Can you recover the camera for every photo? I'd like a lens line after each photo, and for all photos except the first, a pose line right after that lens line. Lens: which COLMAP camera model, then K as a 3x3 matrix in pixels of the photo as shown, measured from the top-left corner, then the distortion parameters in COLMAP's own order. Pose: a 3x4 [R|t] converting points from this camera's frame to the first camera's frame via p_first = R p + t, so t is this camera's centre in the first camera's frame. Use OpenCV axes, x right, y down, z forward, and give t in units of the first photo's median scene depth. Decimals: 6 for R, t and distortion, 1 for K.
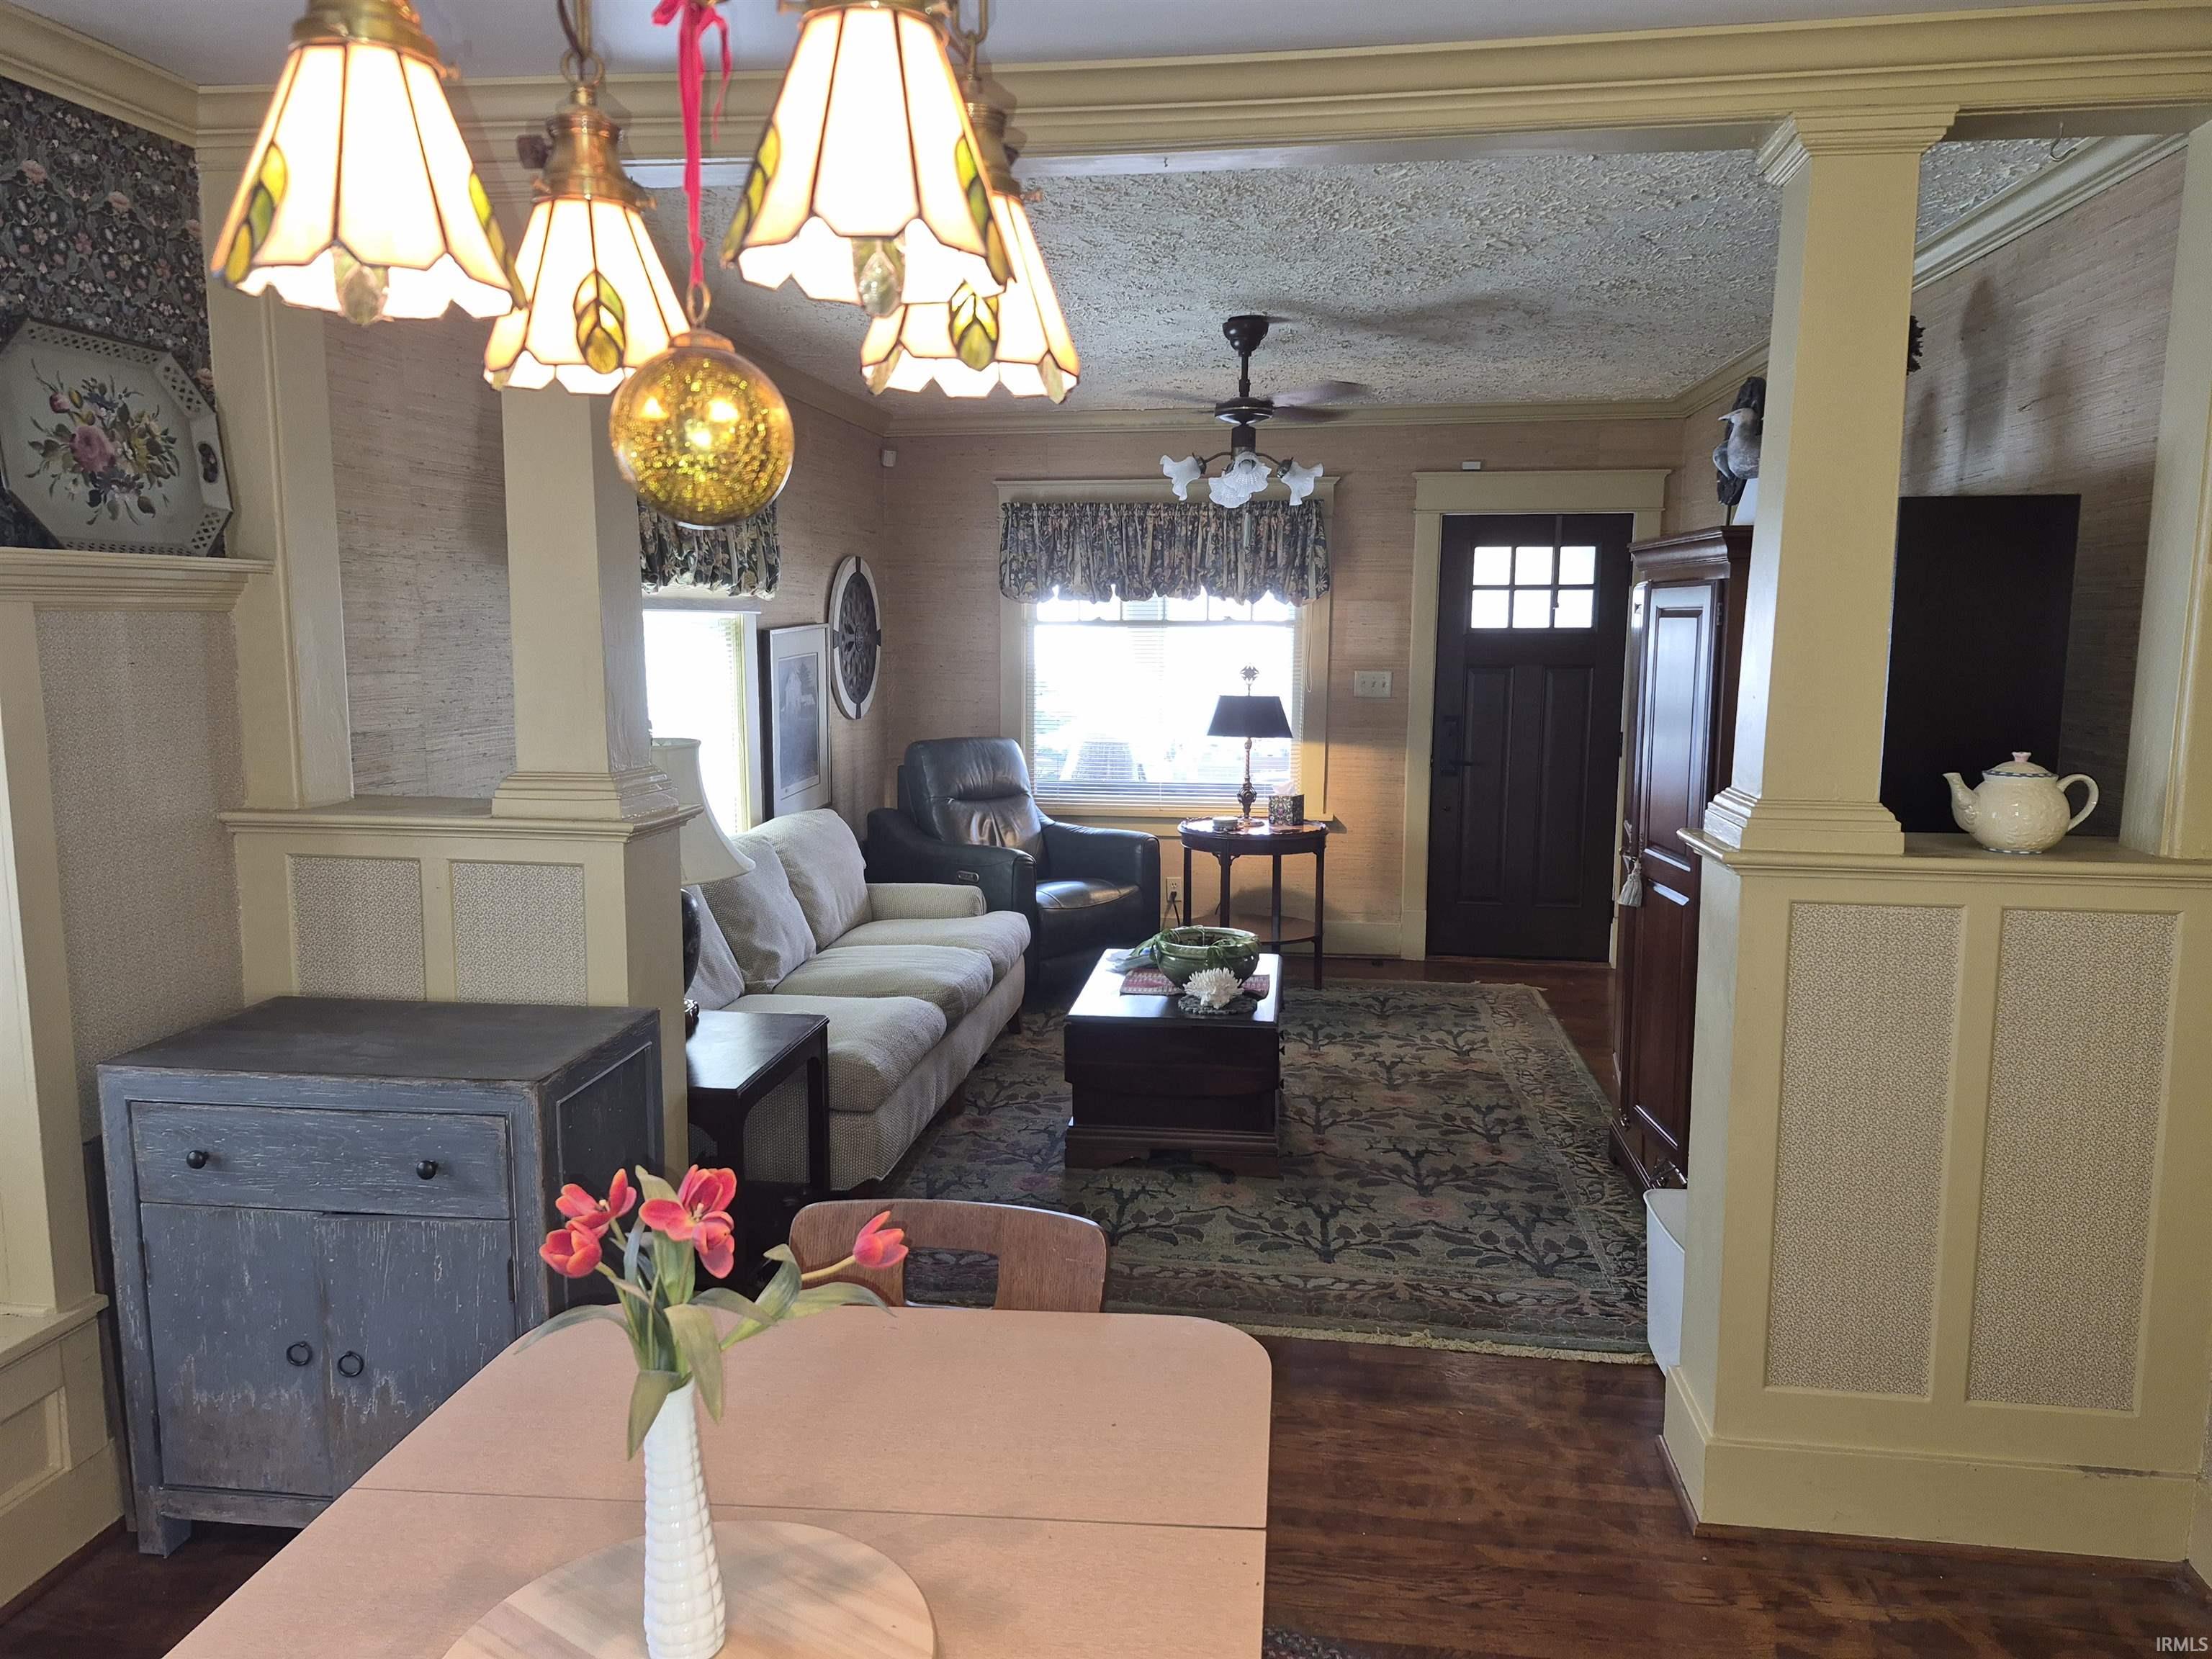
lens RADIAL K [[1552.9, 0, 1096.4], [0, 1552.9, 822.5], [0, 0, 1]] dist [0.060743, -0.058433]
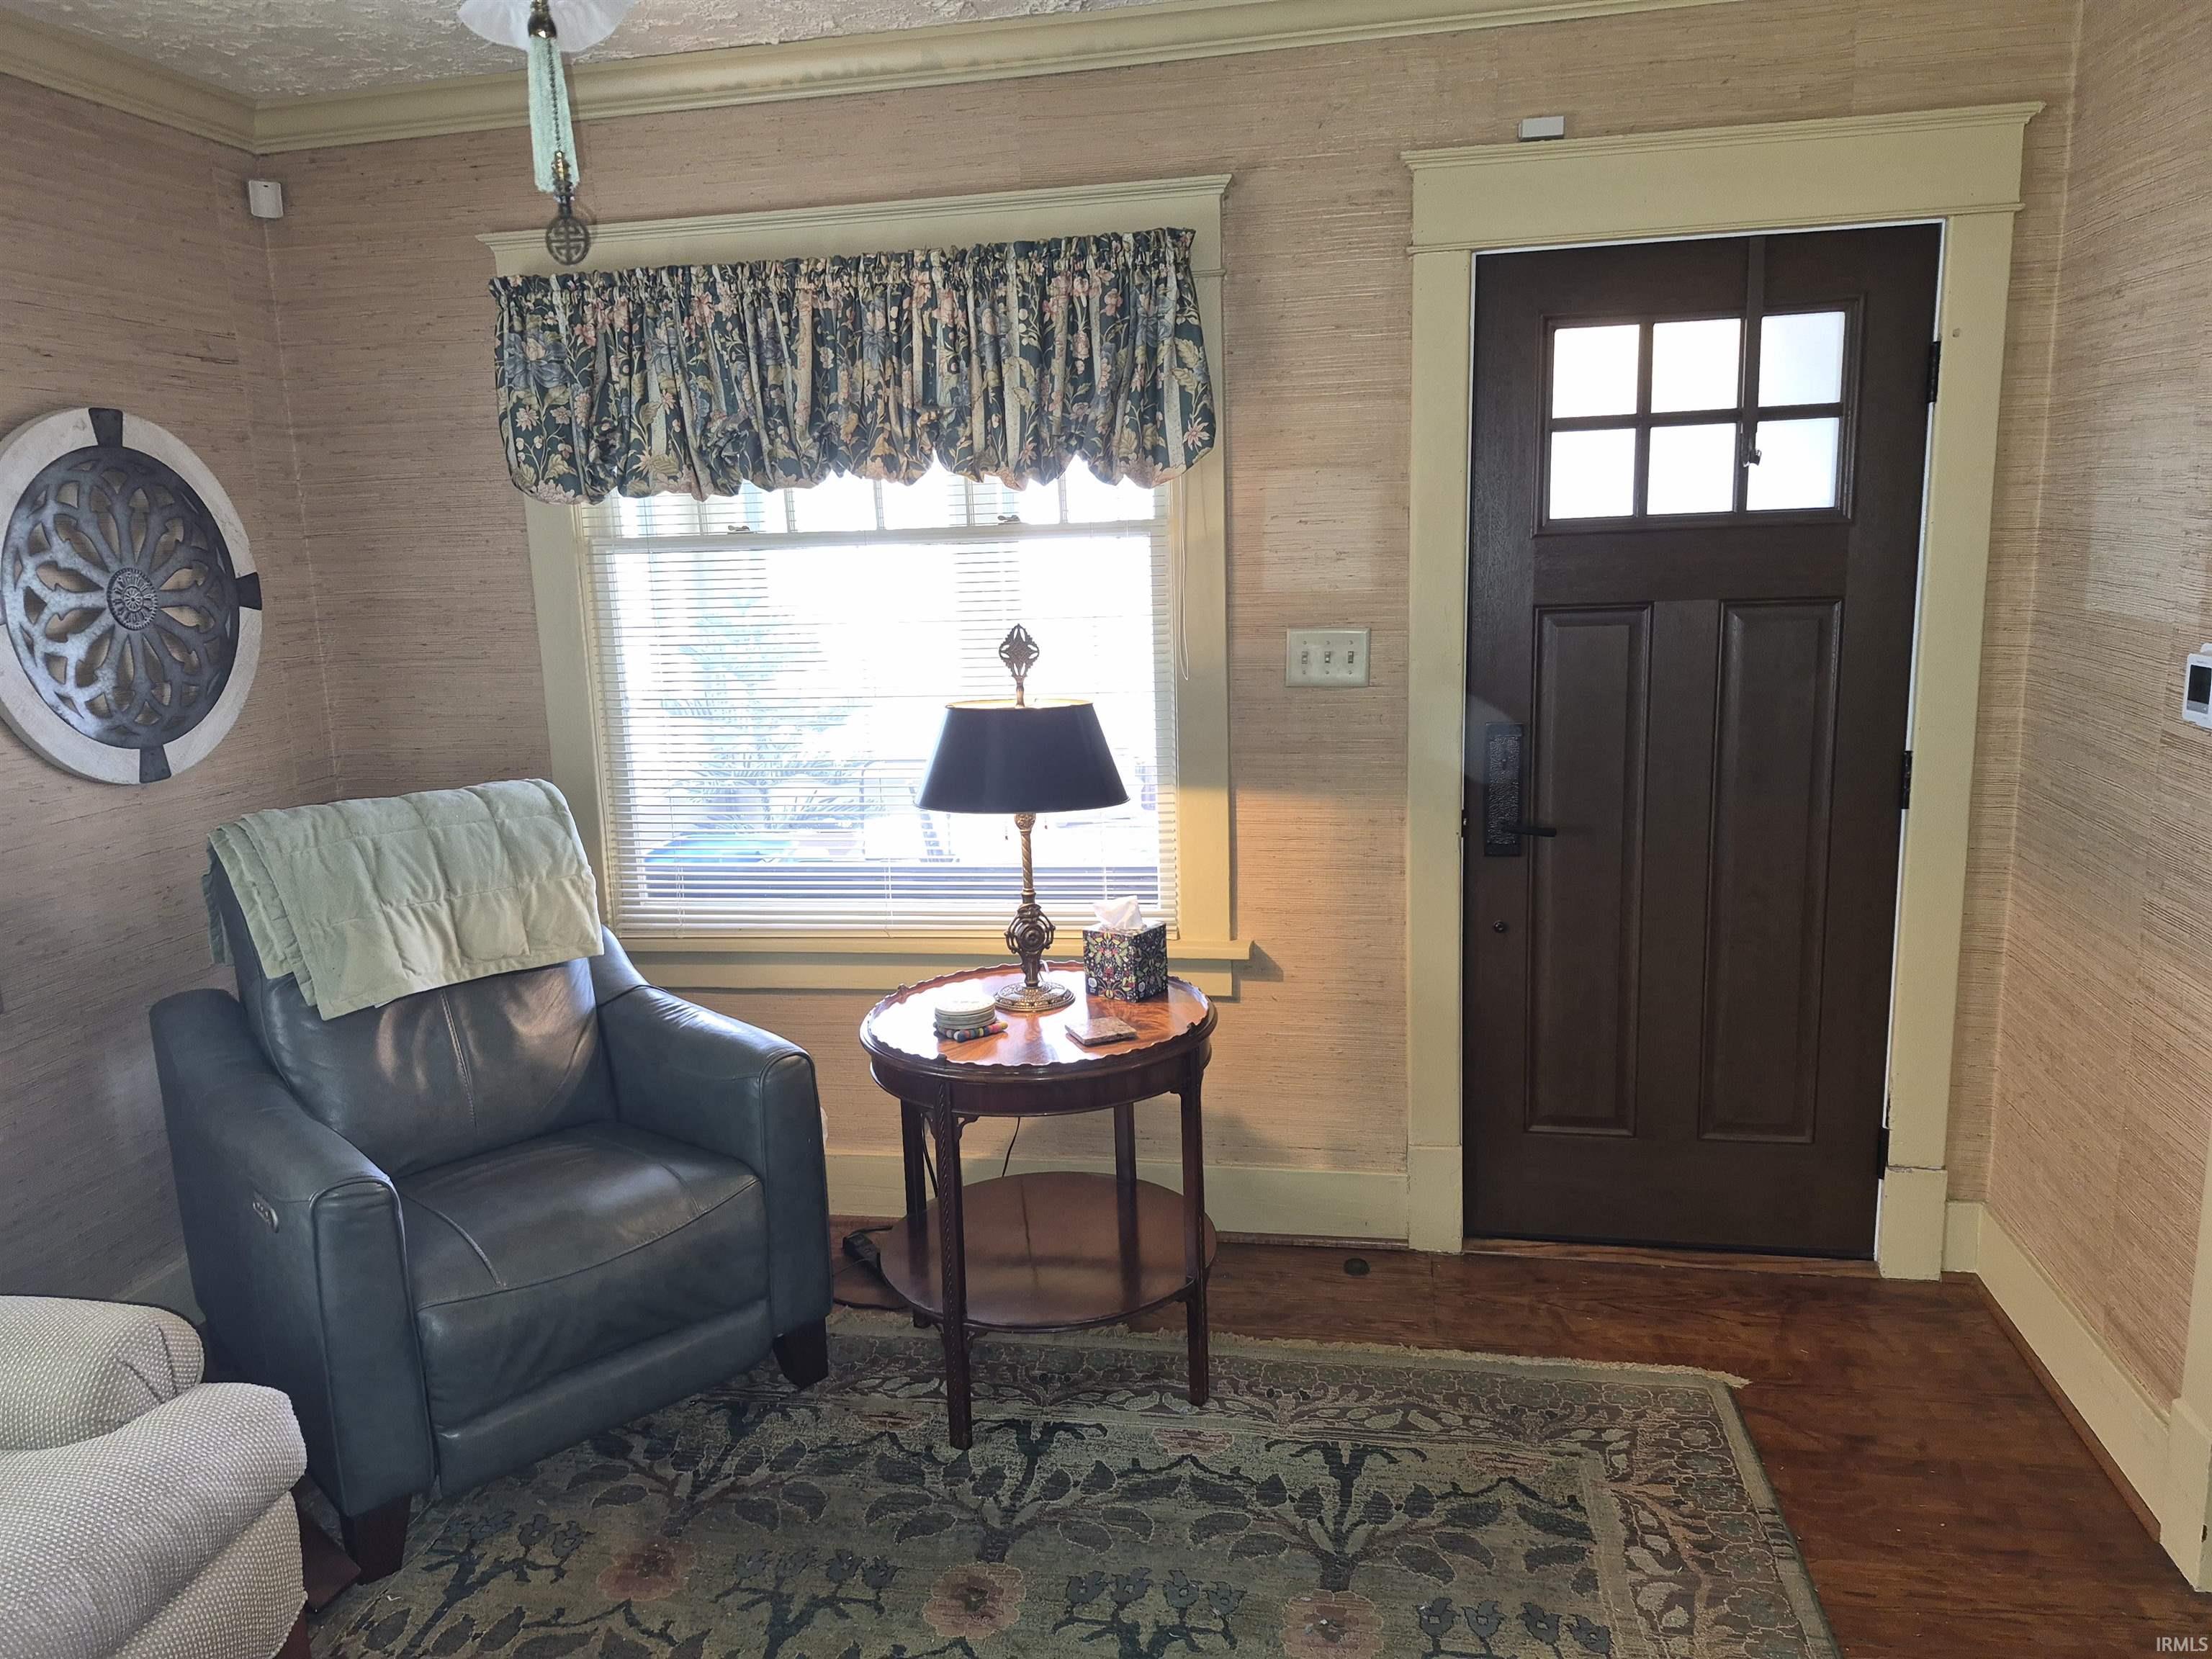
lens RADIAL K [[1552.9, 0, 1107.0], [0, 1552.9, 825.4], [0, 0, 1]] dist [0.060743, -0.058433]
pose [[0.998542, -0.032784, -0.042893, 0.174631], [0.035120, 0.997874, 0.054902, -0.089345], [0.041002, -0.056328, 0.997570, 0.728429]]
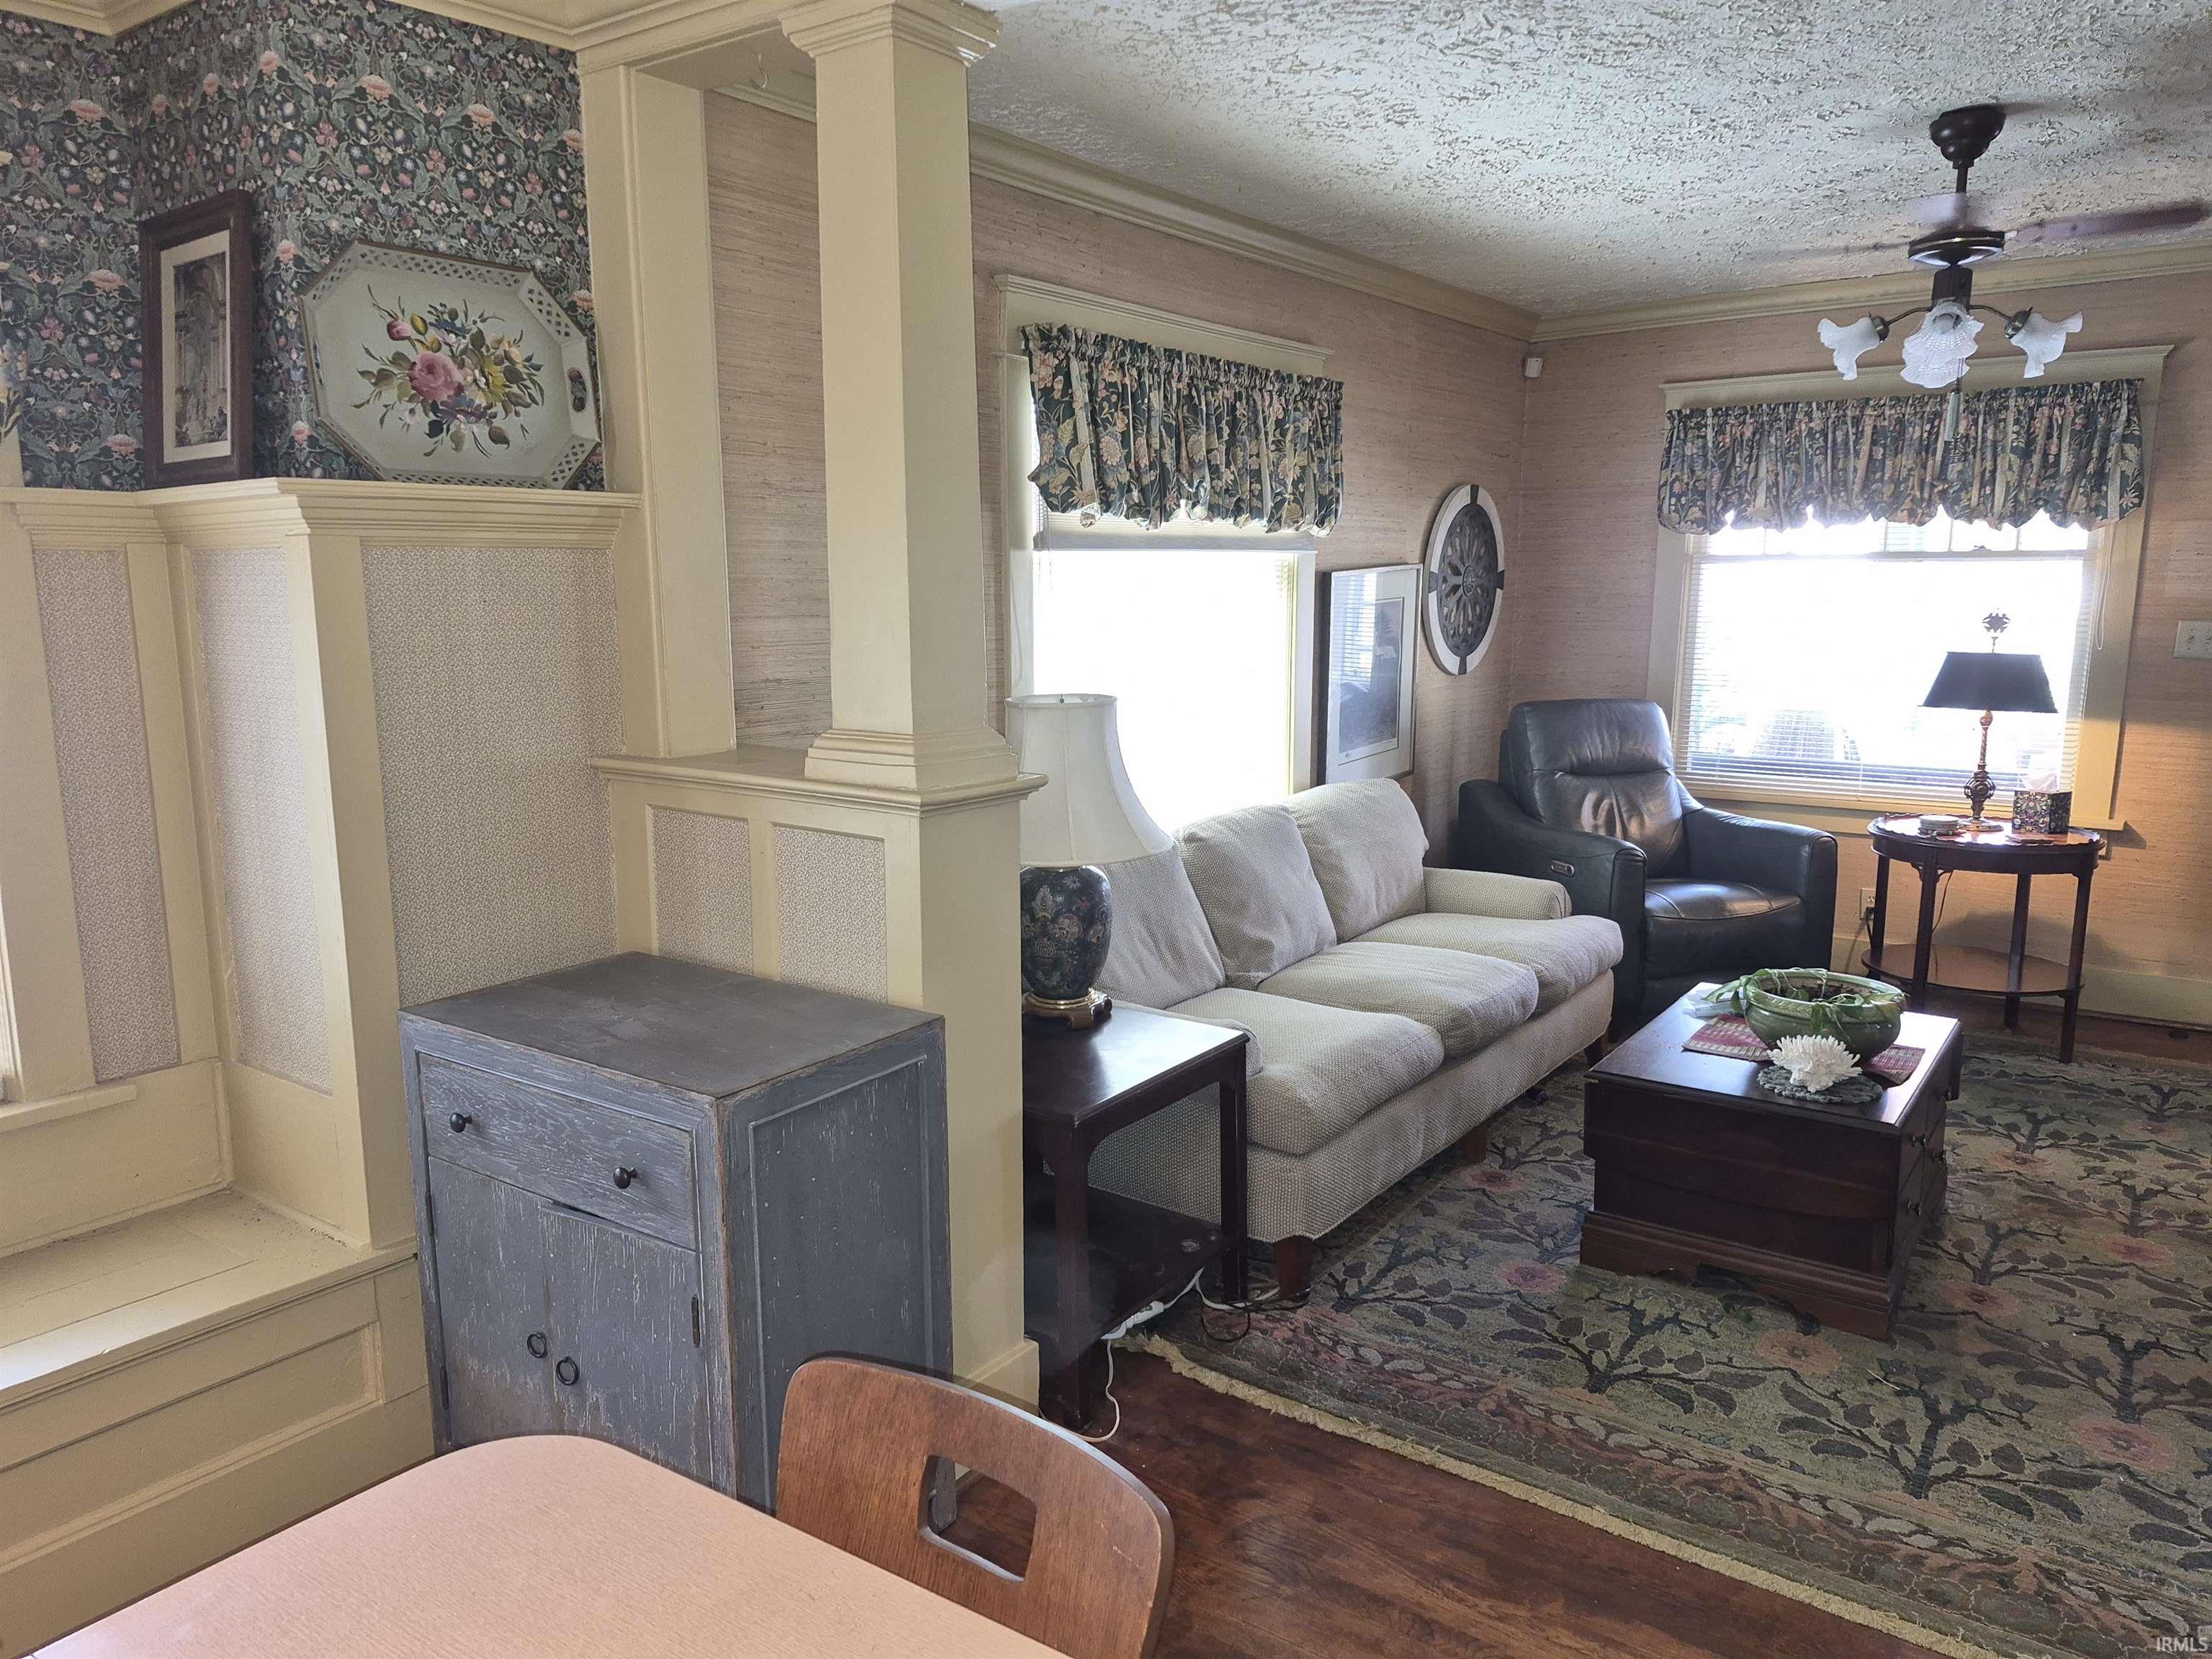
lens RADIAL K [[1552.9, 0, 1083.7], [0, 1552.9, 837.6], [0, 0, 1]] dist [0.060743, -0.058433]
pose [[0.878439, 0.073040, -0.472240, 0.099127], [-0.053741, 0.997080, 0.054250, -0.015110], [0.474824, -0.022277, 0.879799, 0.174403]]
